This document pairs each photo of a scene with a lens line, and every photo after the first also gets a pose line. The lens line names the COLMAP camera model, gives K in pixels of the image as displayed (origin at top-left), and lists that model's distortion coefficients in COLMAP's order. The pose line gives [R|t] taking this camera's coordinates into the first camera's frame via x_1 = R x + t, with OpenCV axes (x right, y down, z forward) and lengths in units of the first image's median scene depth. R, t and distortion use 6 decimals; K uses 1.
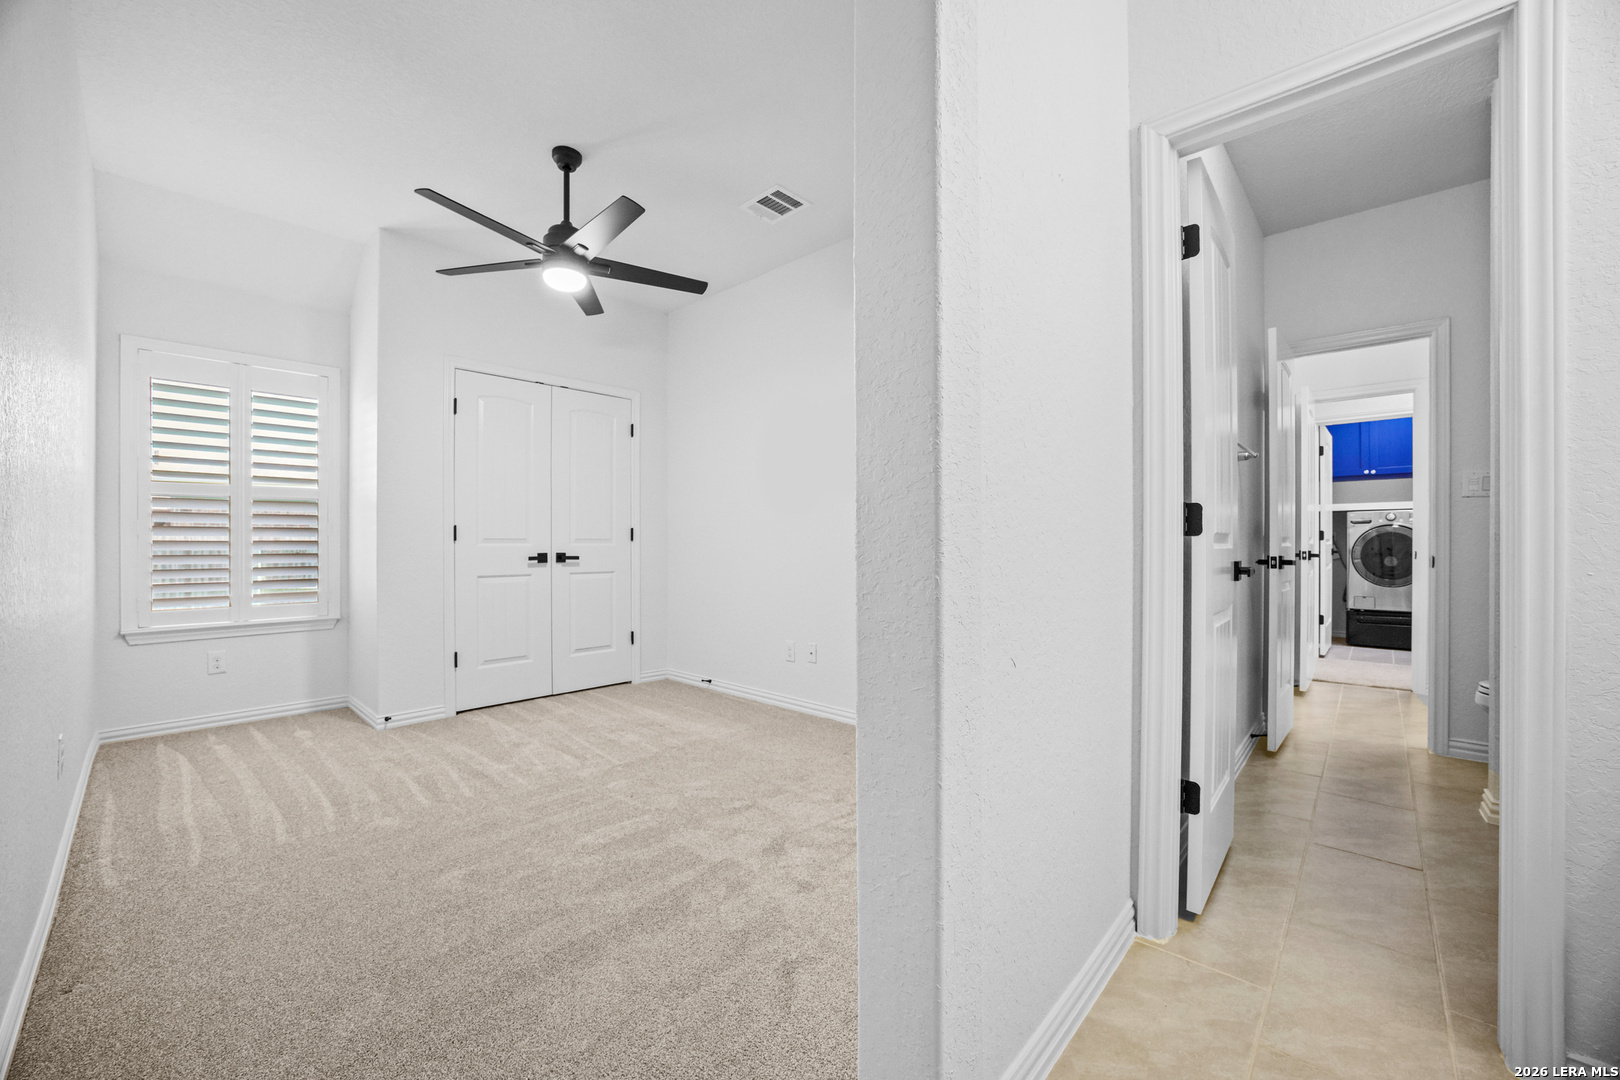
lens RADIAL K [[614.7, 0, 809.7], [0, 614.7, 539.6], [0, 0, 1]] dist [-0.036111, 0.007747]
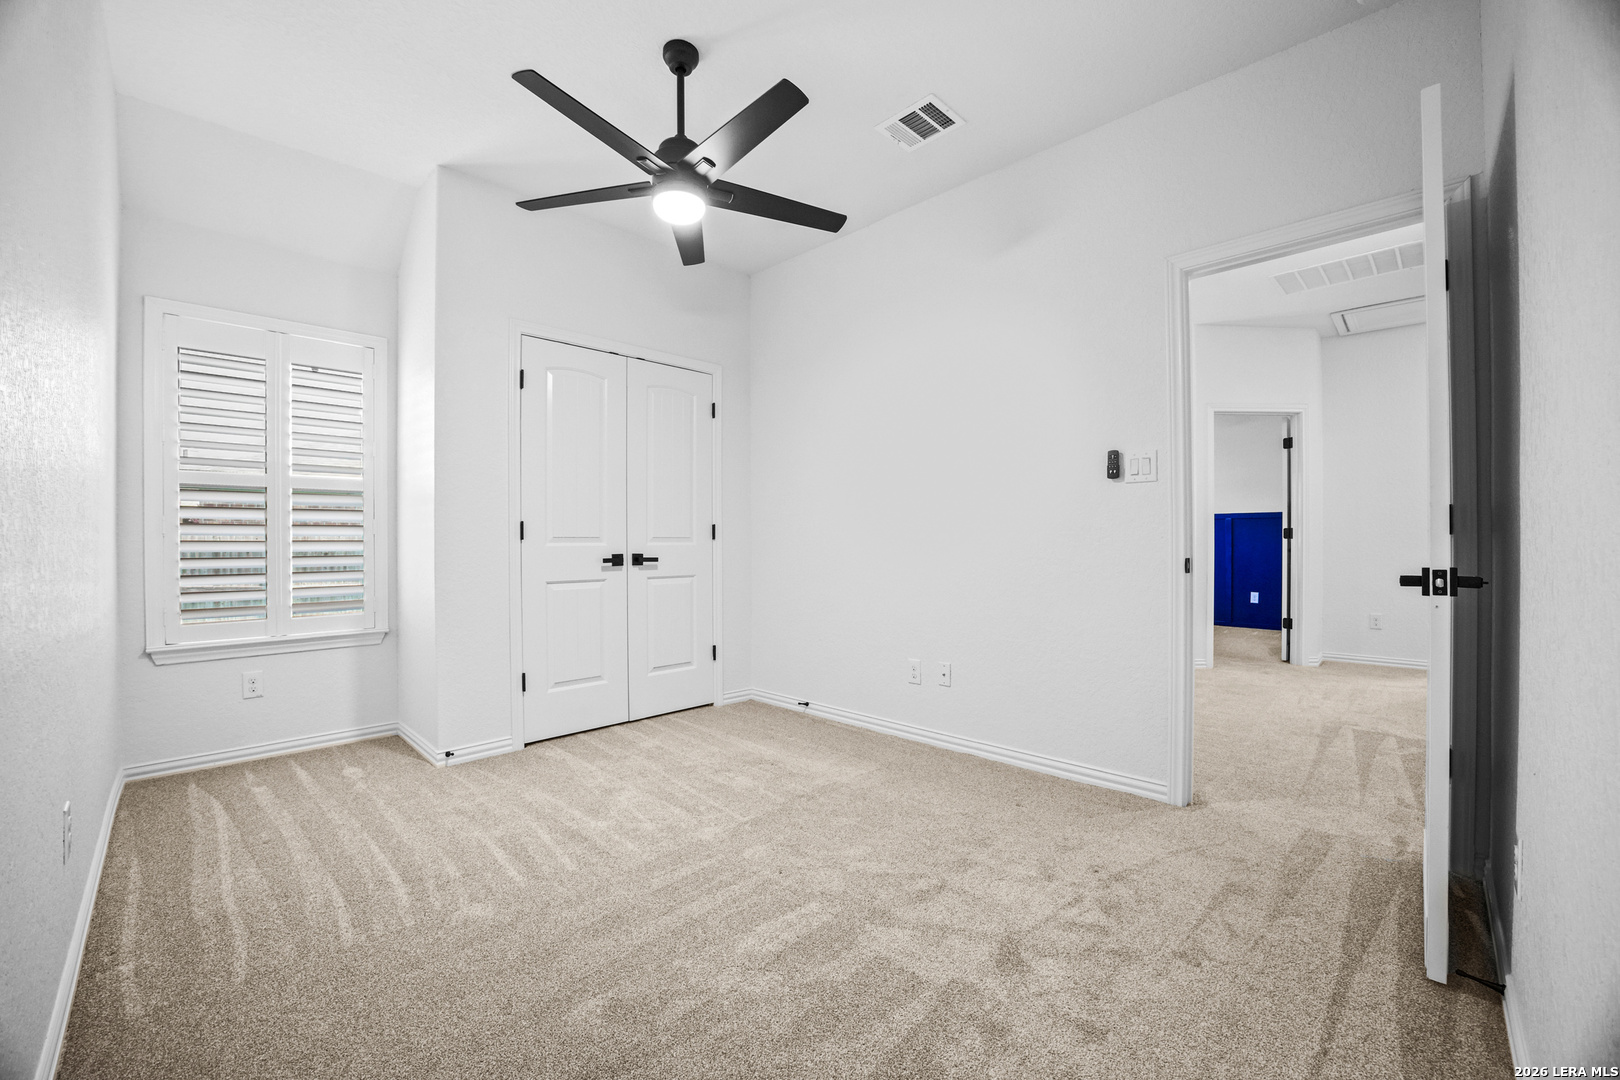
lens RADIAL K [[640.9, 0, 811.0], [0, 640.9, 540.0], [0, 0, 1]] dist [-0.051348, 0.008999]
pose [[0.999319, -0.003415, -0.036734, -0.185128], [0.003543, 0.999988, 0.003438, -0.000005], [0.036722, -0.003566, 0.999319, 0.170522]]
